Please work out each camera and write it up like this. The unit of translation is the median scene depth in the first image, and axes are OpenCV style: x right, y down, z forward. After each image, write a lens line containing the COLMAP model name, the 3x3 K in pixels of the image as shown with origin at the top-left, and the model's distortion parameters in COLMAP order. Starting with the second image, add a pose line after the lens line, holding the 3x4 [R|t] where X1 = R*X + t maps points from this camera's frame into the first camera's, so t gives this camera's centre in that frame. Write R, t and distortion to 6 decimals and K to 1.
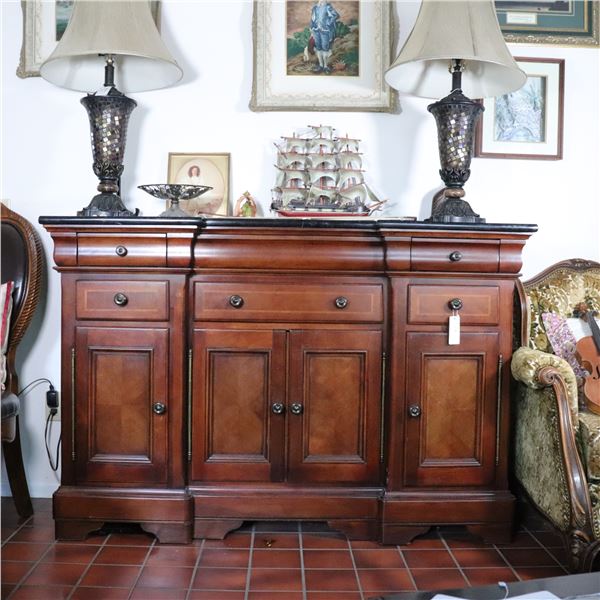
lens RADIAL K [[734.8, 0, 300.0], [0, 734.8, 300.0], [0, 0, 1]] dist [-0.132761, 0.030975]
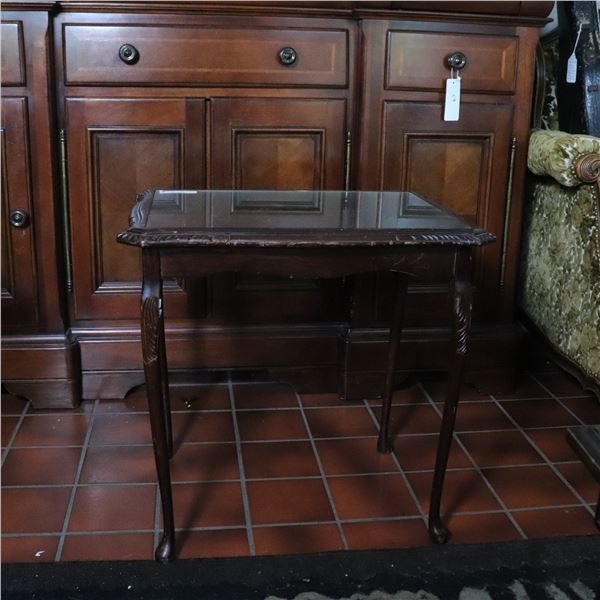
lens RADIAL K [[796.9, 0, 300.0], [0, 796.9, 300.0], [0, 0, 1]] dist [-0.137873, 0.033324]
pose [[0.994049, -0.022681, 0.106549, -0.014078], [-0.005759, 0.965776, 0.259313, 0.032162], [-0.108784, -0.258383, 0.959898, 0.256139]]
